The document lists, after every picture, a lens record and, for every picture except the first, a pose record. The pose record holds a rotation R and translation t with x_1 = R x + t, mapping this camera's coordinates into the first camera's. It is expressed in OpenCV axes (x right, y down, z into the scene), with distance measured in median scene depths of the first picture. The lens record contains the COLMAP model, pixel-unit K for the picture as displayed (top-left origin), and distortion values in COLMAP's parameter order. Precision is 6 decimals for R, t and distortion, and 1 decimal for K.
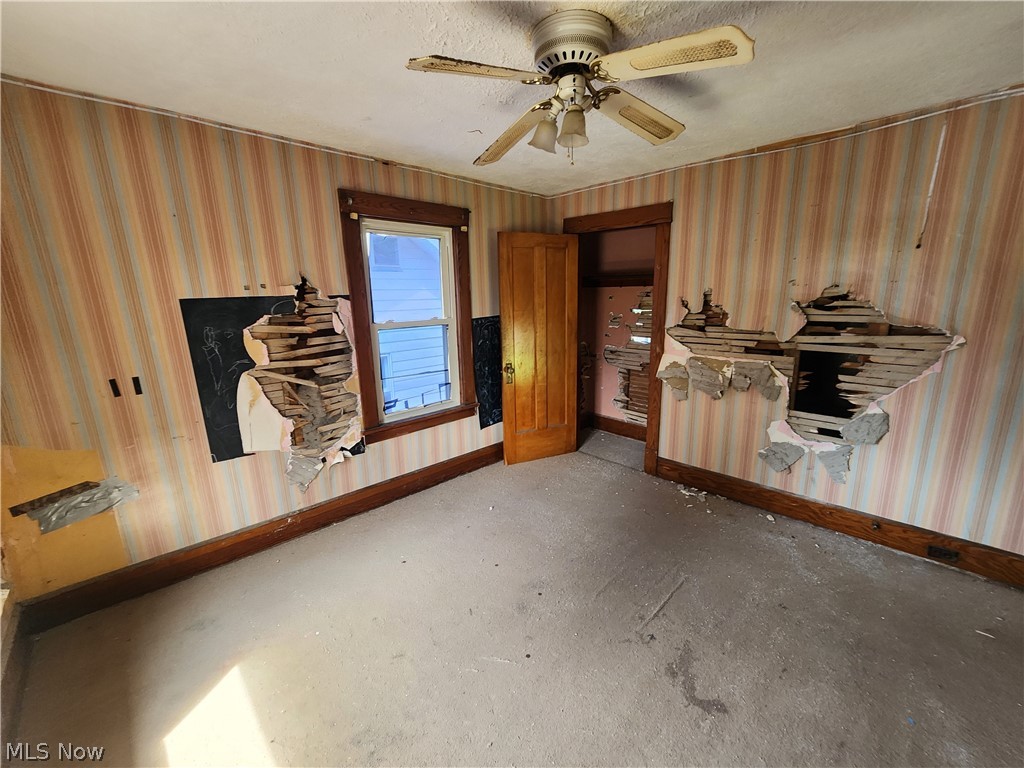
lens RADIAL K [[423.0, 0, 511.8], [0, 423.0, 386.4], [0, 0, 1]] dist [-0.000460, 0.001143]
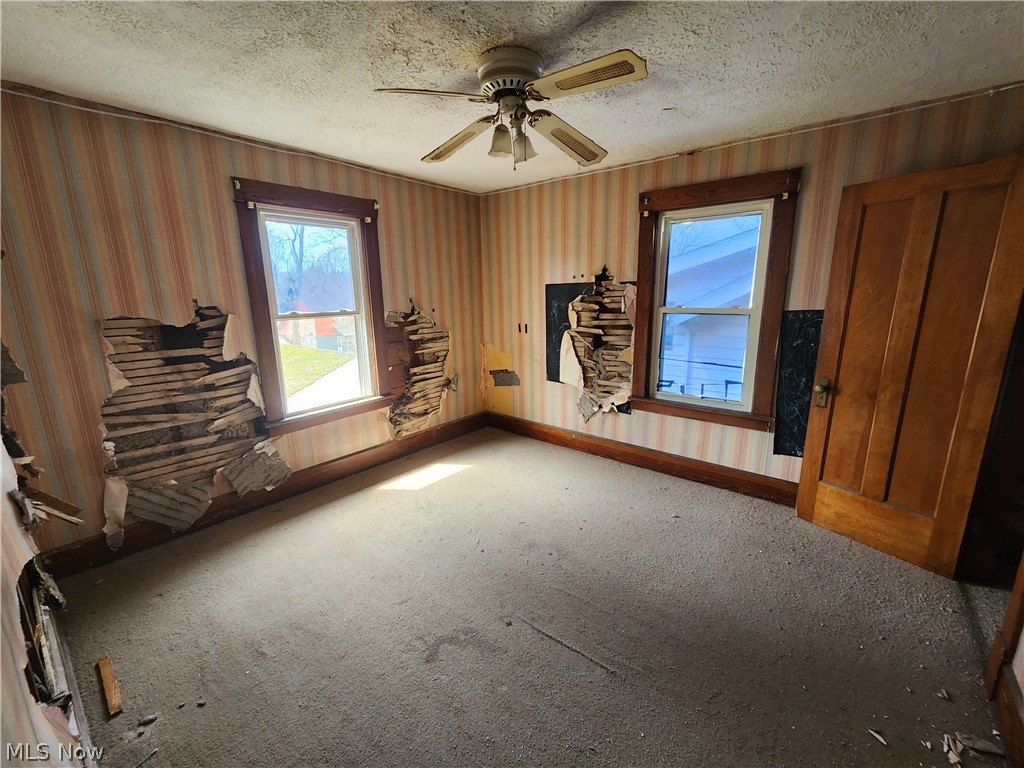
lens RADIAL K [[423.0, 0, 510.7], [0, 423.0, 385.2], [0, 0, 1]] dist [-0.000460, 0.001143]
pose [[0.103200, 0.232971, -0.966992, 0.810625], [-0.203033, 0.956648, 0.208810, -0.111101], [0.973718, 0.174782, 0.146027, 0.525447]]
